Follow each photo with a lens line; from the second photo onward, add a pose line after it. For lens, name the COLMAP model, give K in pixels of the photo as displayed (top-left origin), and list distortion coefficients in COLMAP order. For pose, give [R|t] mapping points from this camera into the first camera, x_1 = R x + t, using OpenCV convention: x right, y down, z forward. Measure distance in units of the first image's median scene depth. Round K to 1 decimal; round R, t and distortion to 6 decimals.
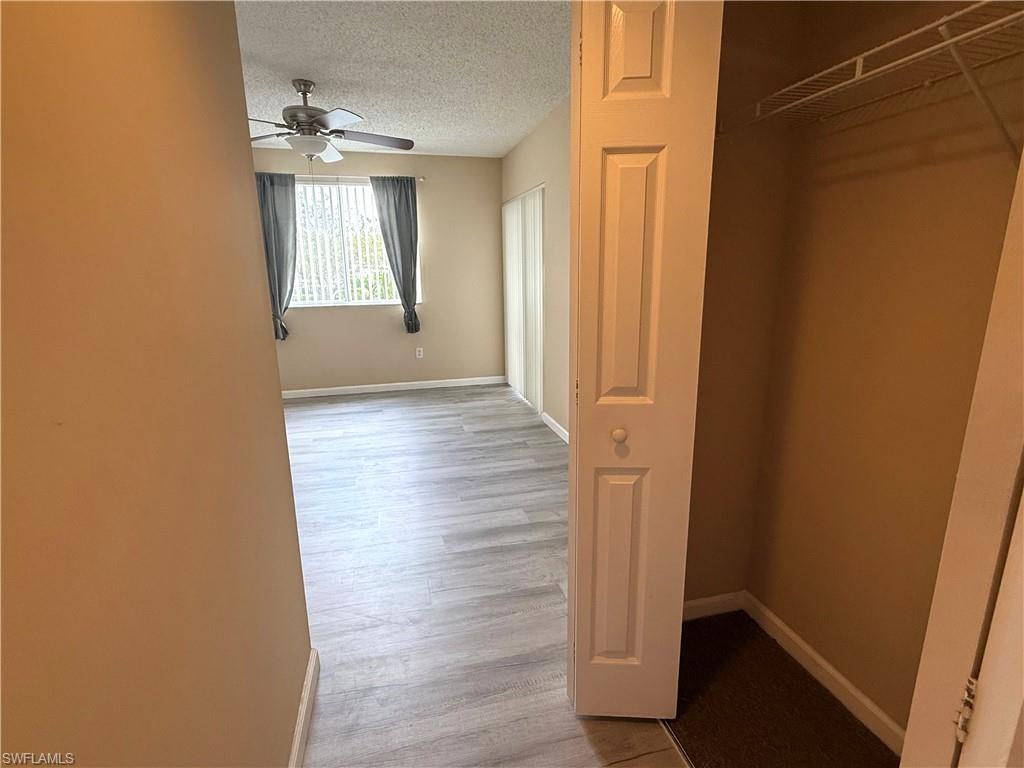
lens RADIAL K [[504.0, 0, 516.3], [0, 504.0, 371.4], [0, 0, 1]] dist [0.006216, -0.003842]
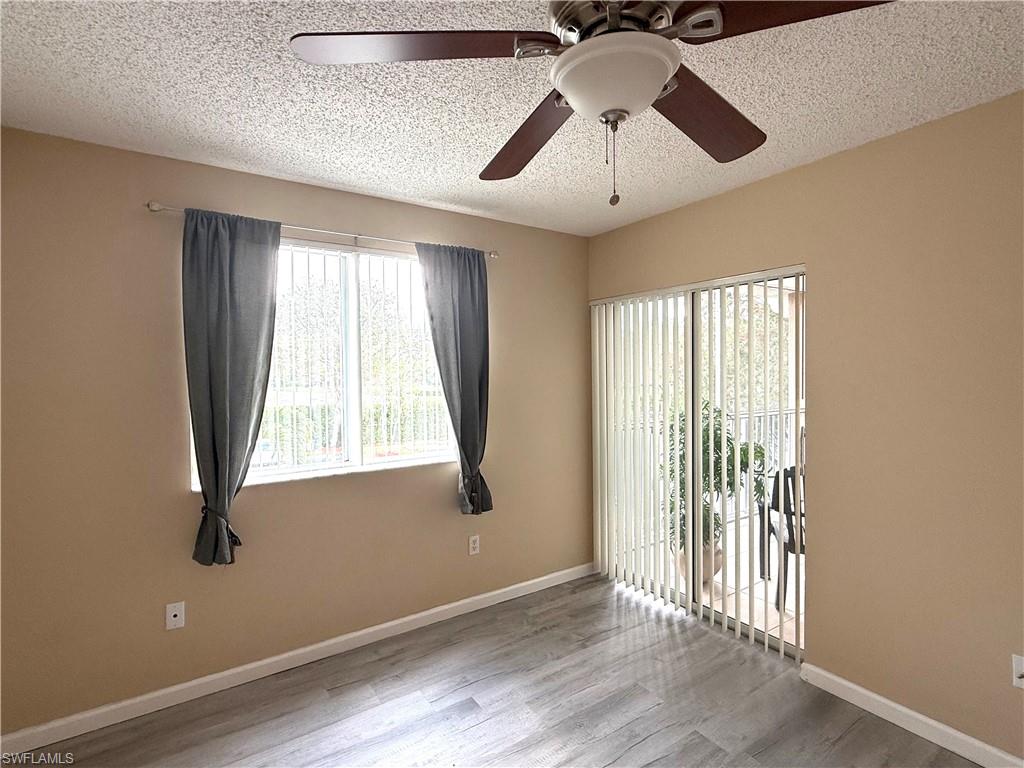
lens RADIAL K [[504.0, 0, 514.8], [0, 504.0, 380.3], [0, 0, 1]] dist [0.006216, -0.003842]
pose [[0.945709, -0.000468, 0.325014, -0.367926], [0.064102, 0.980625, -0.185109, -0.121797], [-0.318631, 0.195893, 0.927416, 0.468405]]
